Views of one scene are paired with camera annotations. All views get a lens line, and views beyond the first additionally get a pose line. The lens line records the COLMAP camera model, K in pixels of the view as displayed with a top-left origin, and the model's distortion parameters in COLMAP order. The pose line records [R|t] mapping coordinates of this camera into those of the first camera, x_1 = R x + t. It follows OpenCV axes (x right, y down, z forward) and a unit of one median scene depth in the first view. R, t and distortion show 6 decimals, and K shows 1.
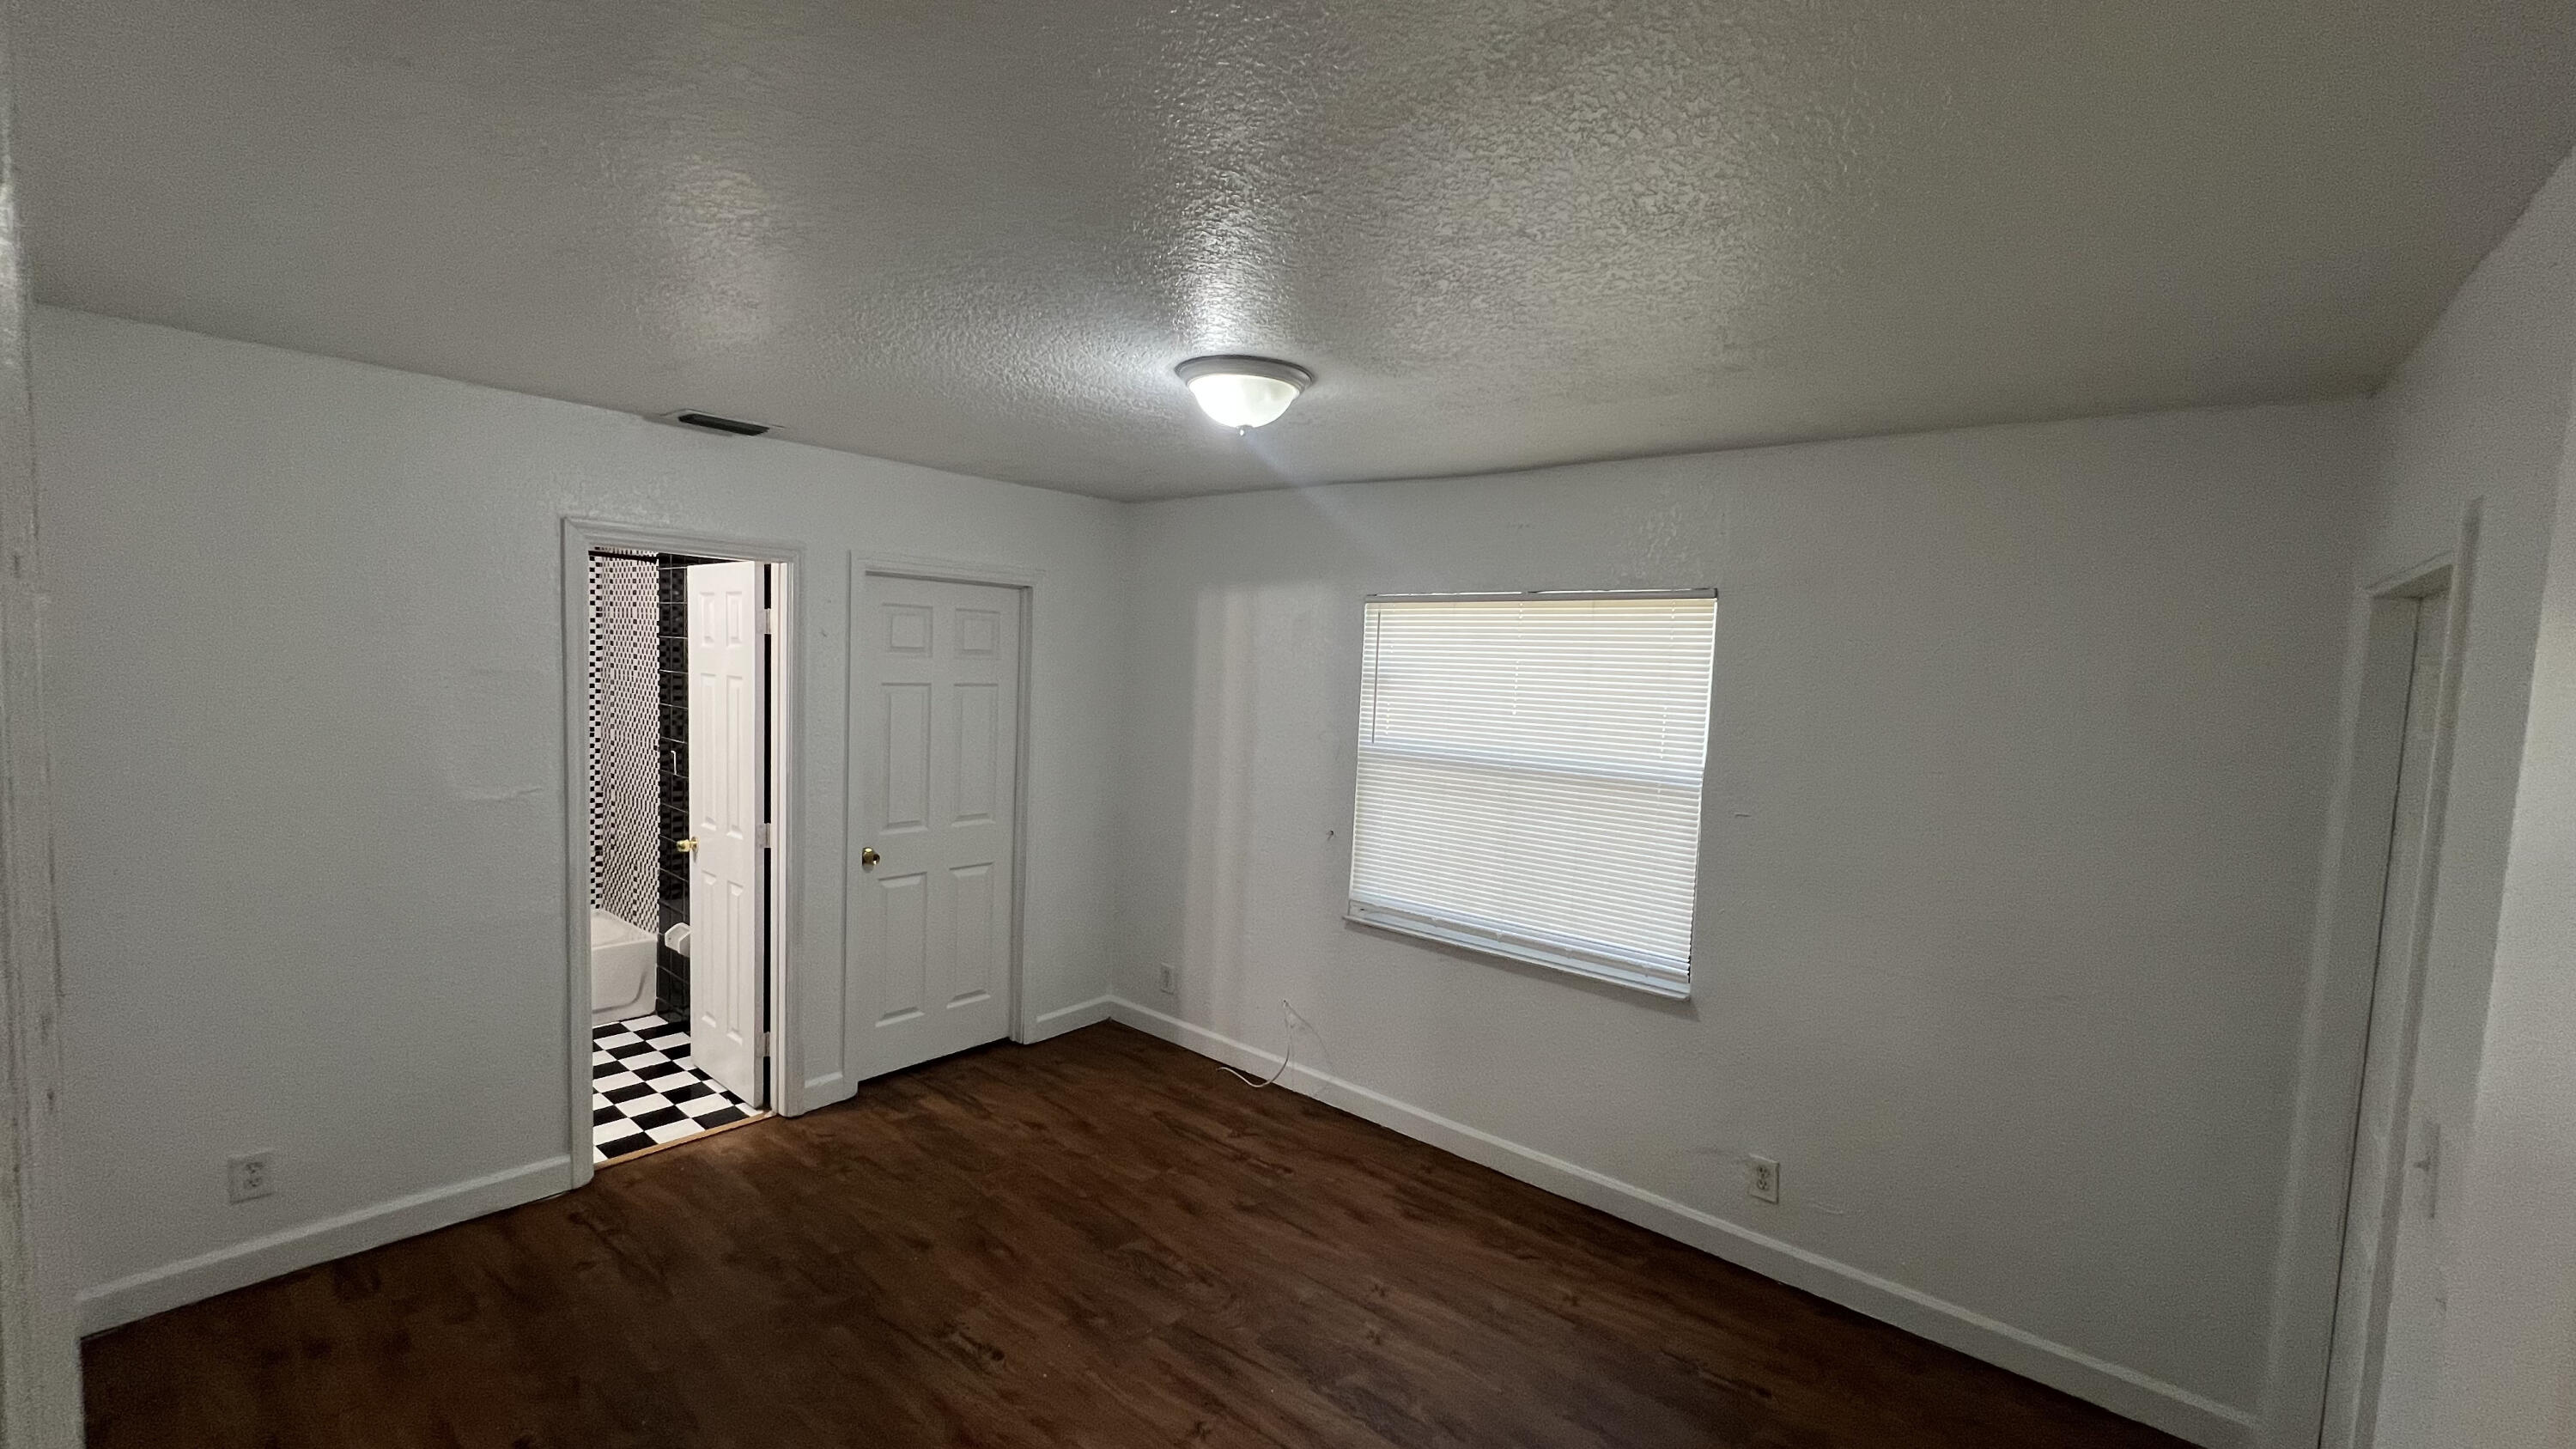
lens RADIAL K [[1030.5, 0, 1292.1], [0, 1030.5, 725.3], [0, 0, 1]] dist [0.002328, 0.000243]
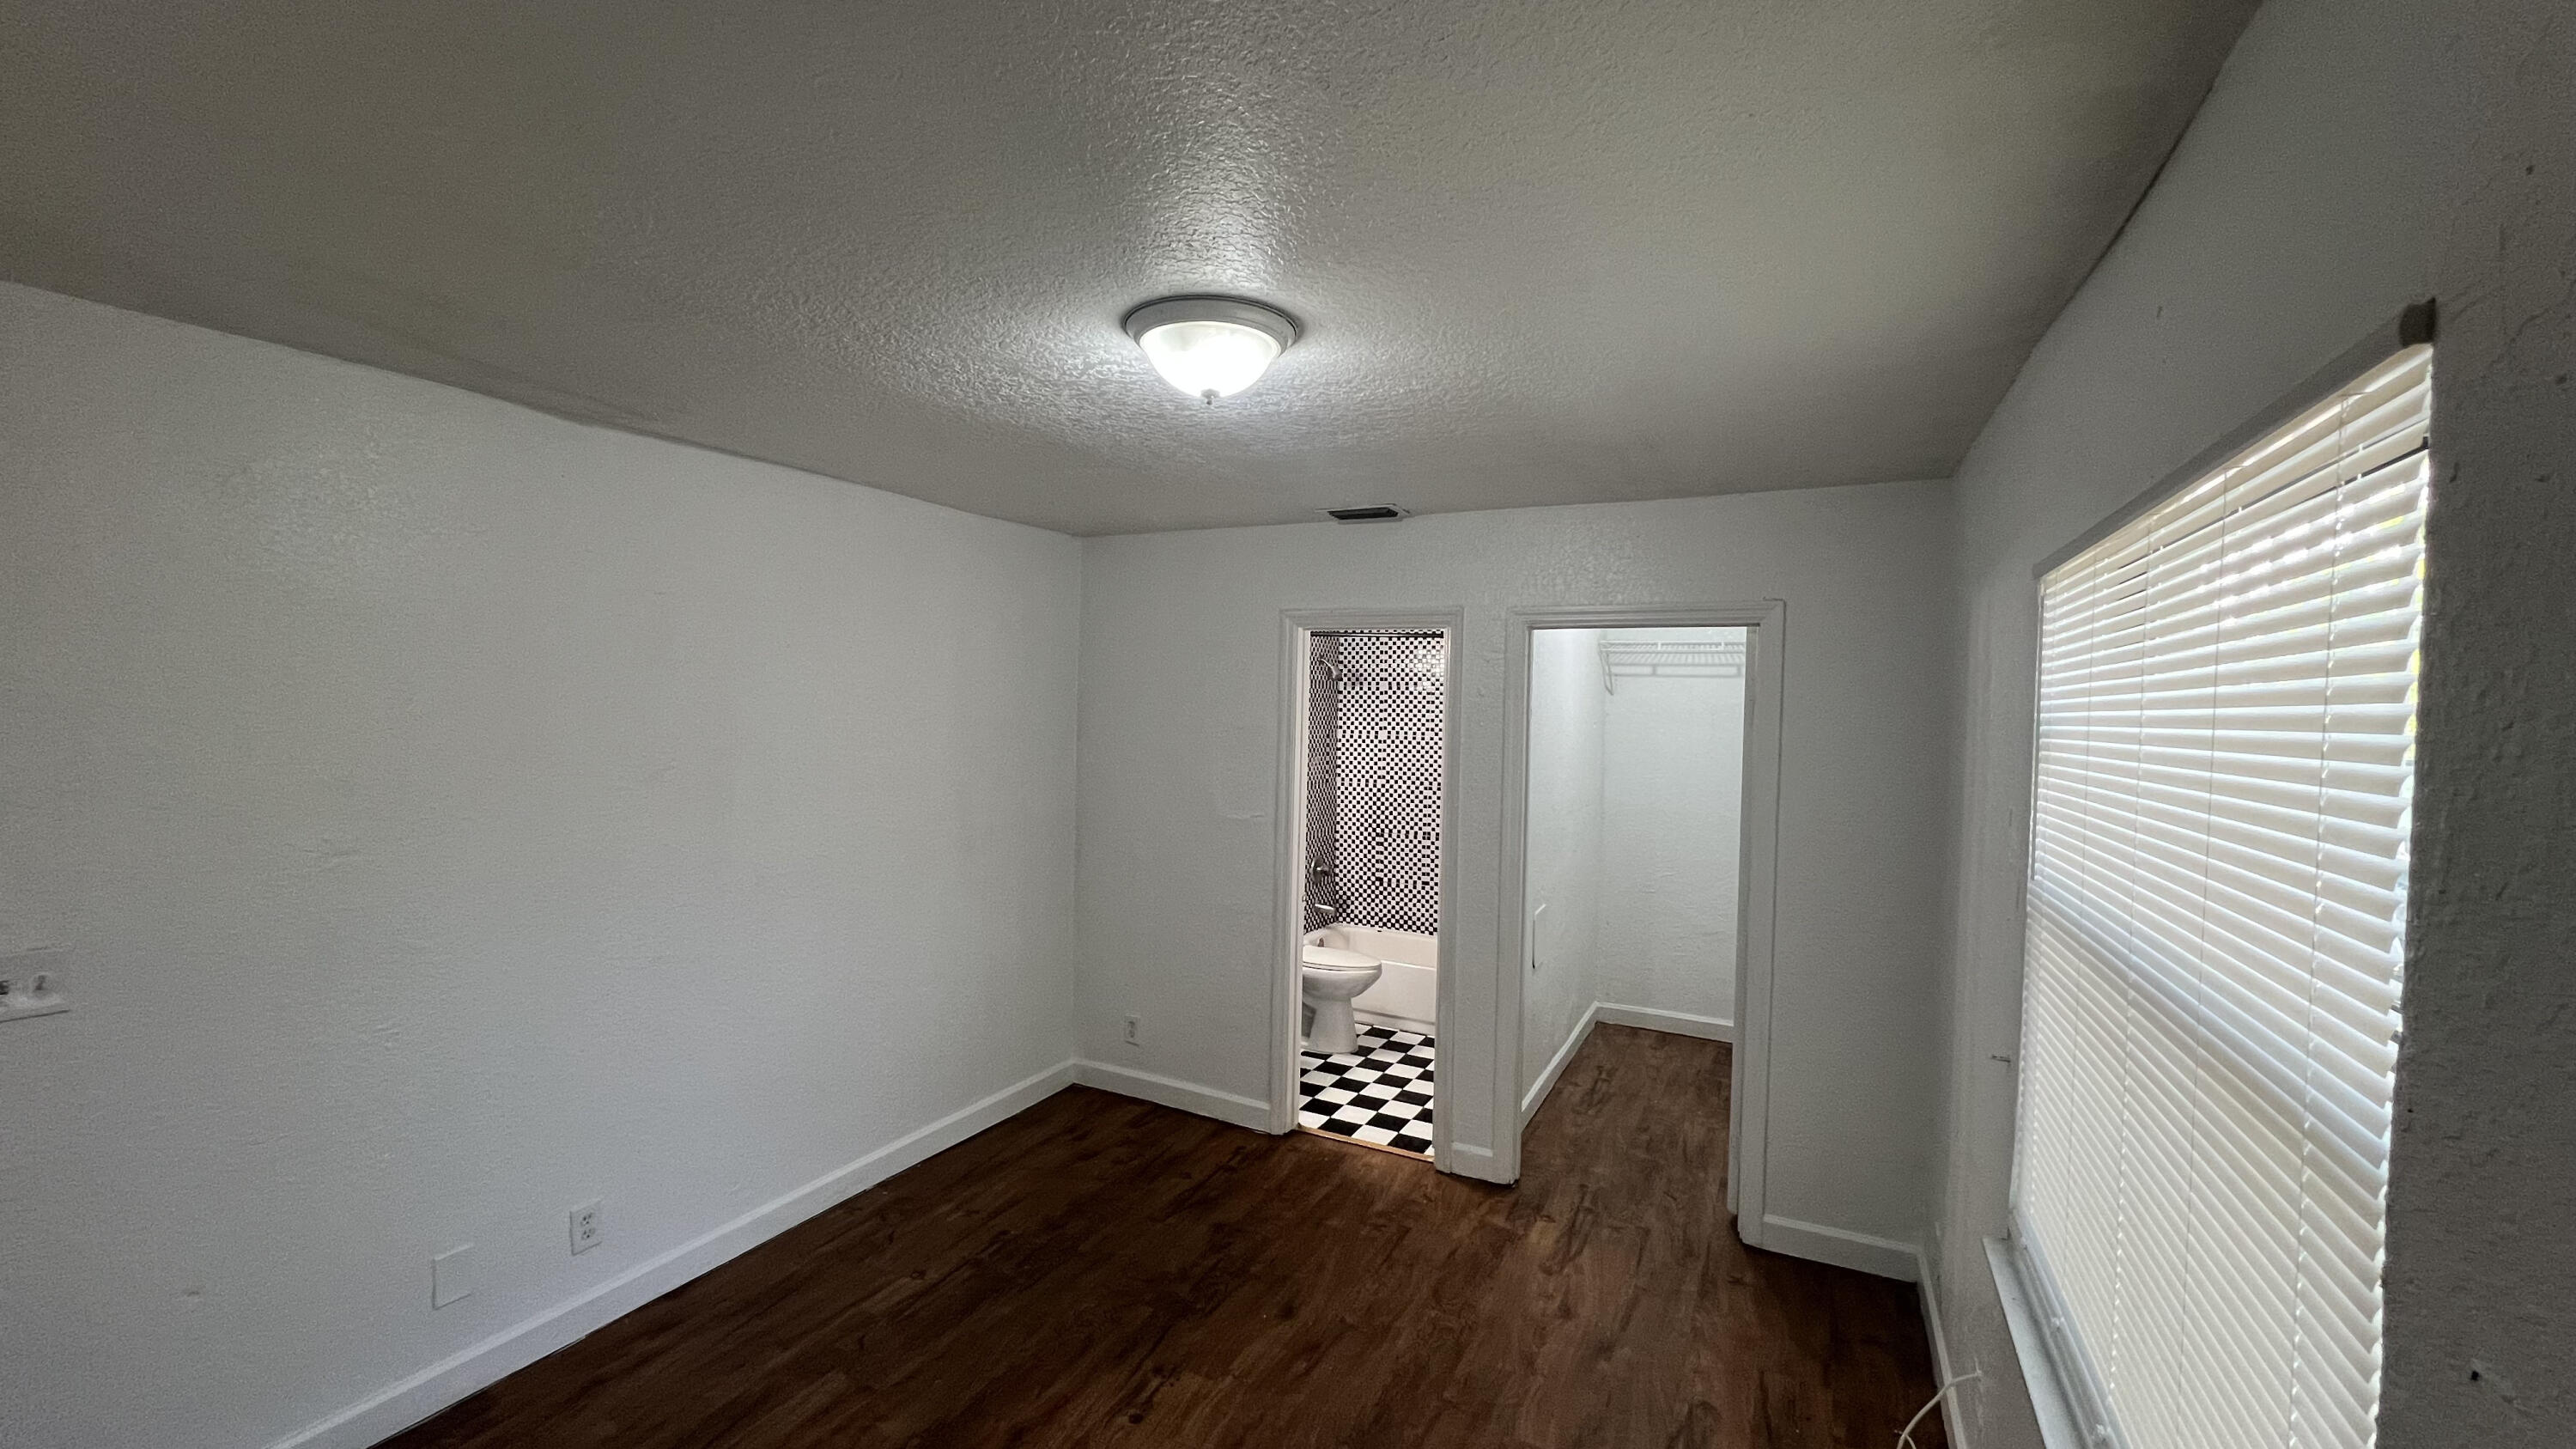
lens RADIAL K [[1030.5, 0, 1285.9], [0, 1030.5, 734.7], [0, 0, 1]] dist [0.002328, 0.000243]
pose [[0.220826, -0.006988, -0.975288, 0.582497], [-0.079059, 0.996555, -0.025041, -0.011967], [0.972104, 0.082635, 0.219513, 0.732935]]
